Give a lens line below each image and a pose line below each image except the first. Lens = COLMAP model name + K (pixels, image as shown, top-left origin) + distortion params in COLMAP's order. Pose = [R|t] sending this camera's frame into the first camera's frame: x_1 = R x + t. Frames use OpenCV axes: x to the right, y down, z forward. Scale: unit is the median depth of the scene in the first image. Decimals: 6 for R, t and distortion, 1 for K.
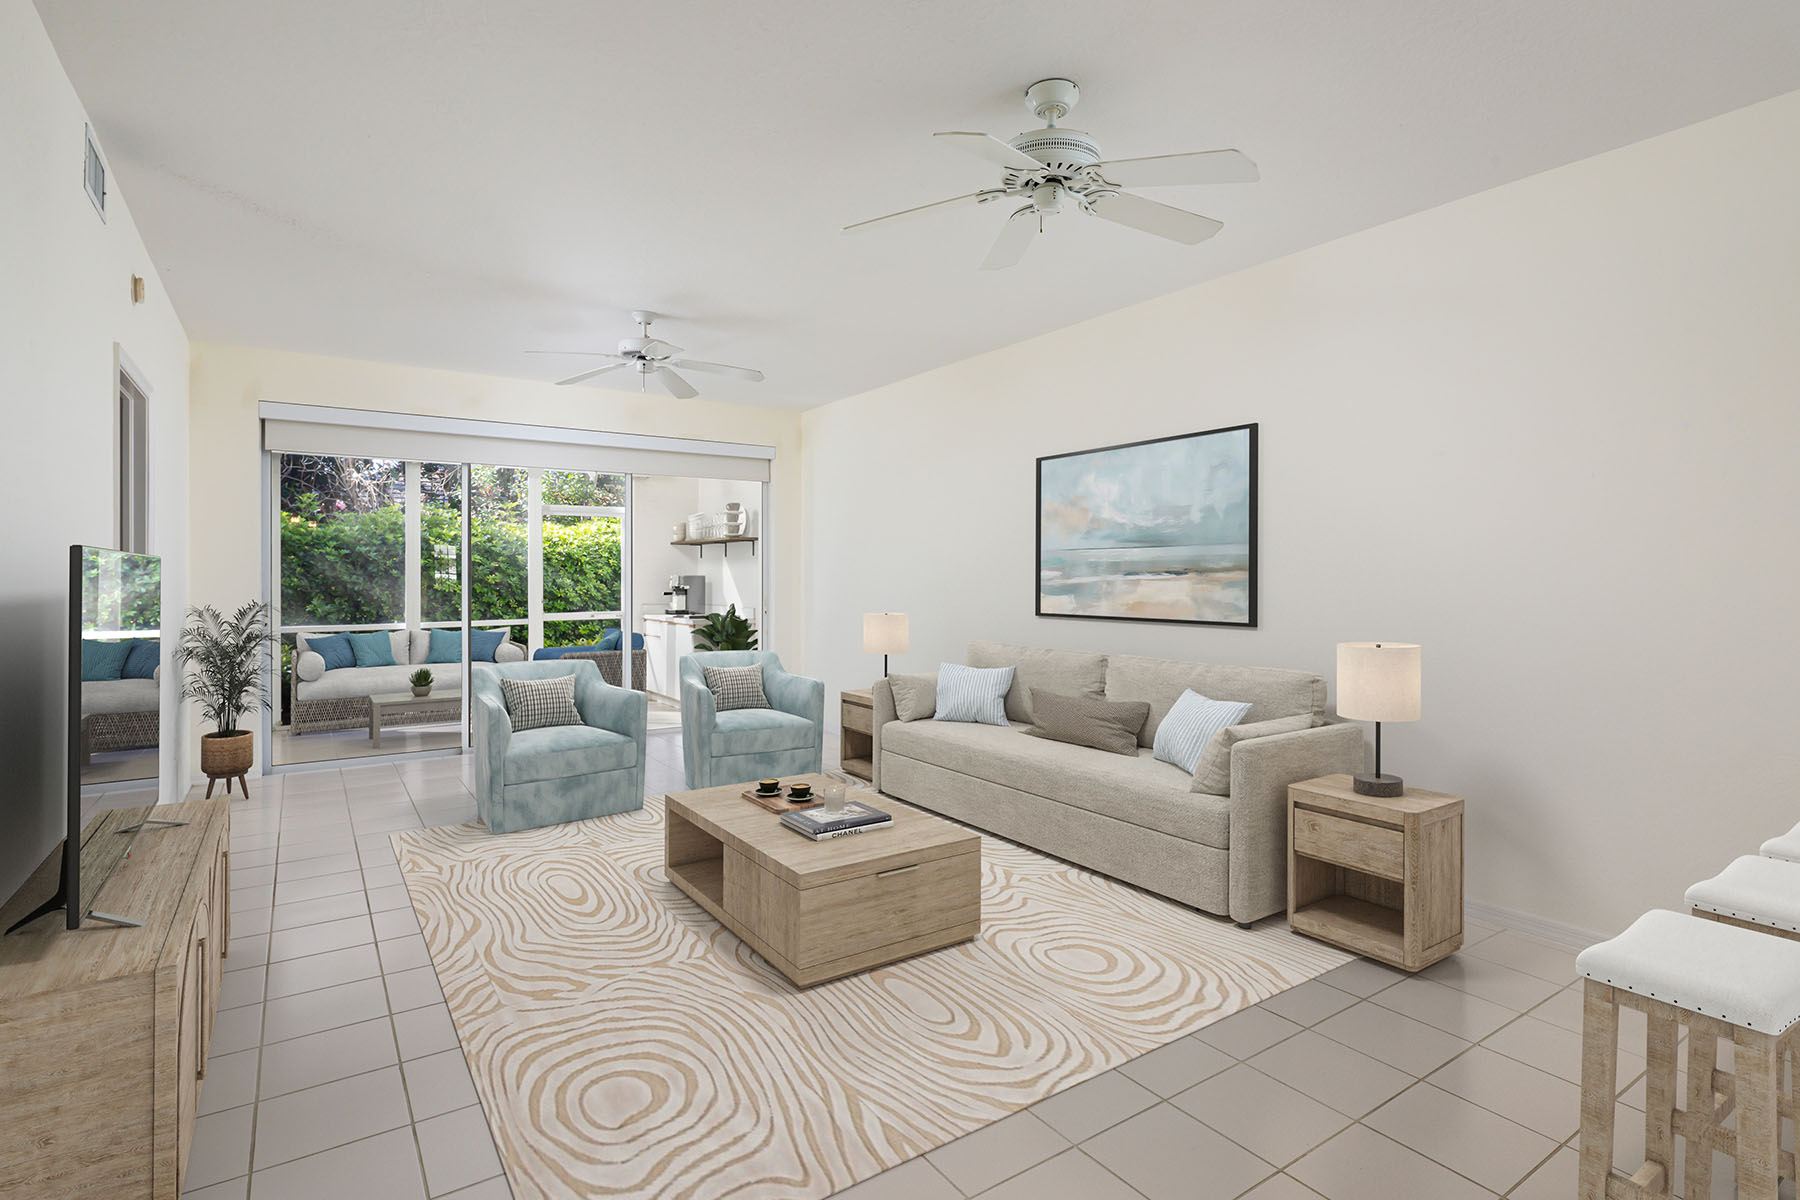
lens RADIAL K [[891.2, 0, 875.0], [0, 891.2, 568.6], [0, 0, 1]] dist [0.022053, 0.000962]
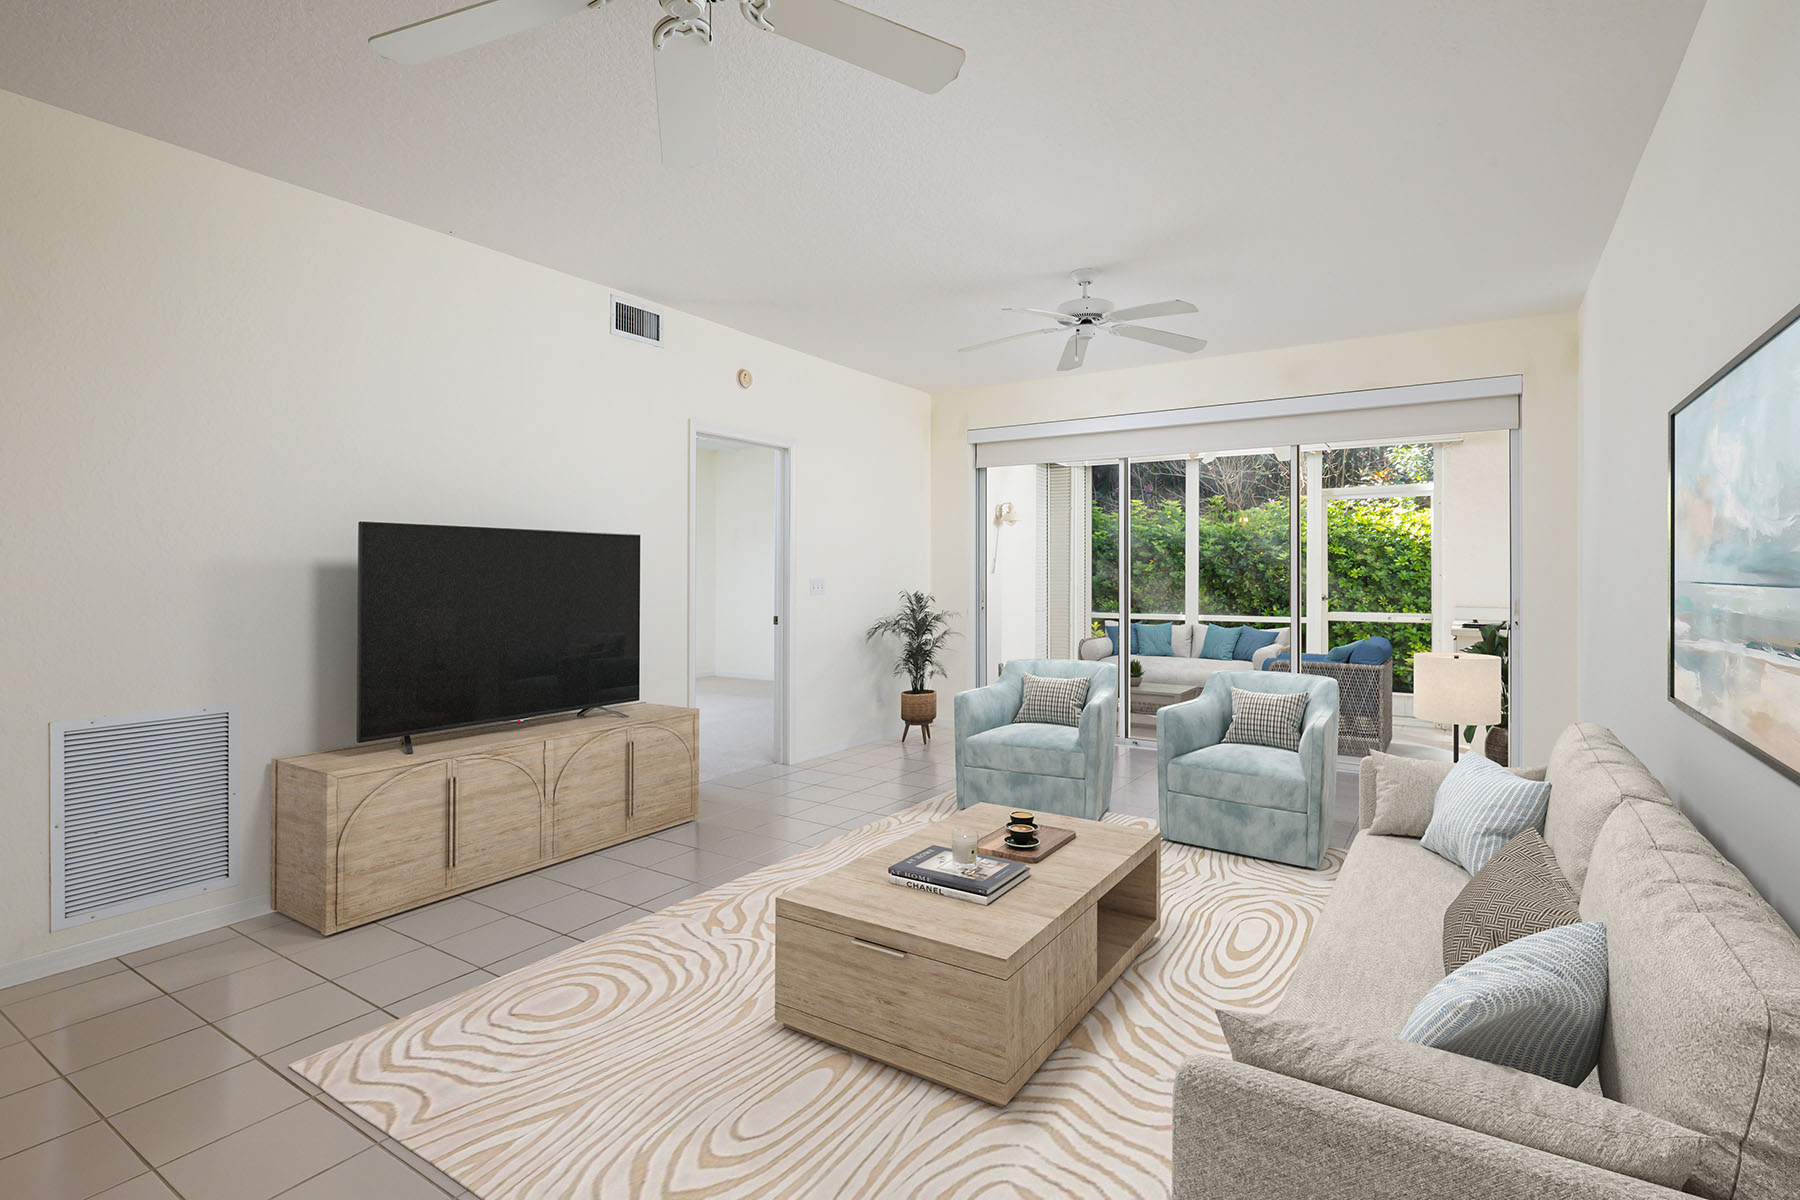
lens RADIAL K [[891.2, 0, 903.0], [0, 891.2, 588.8], [0, 0, 1]] dist [0.022053, 0.000962]
pose [[0.394505, 0.020521, -0.918665, 0.564401], [0.004039, 0.999702, 0.024066, 0.007882], [0.918885, -0.013205, 0.394305, 0.551808]]
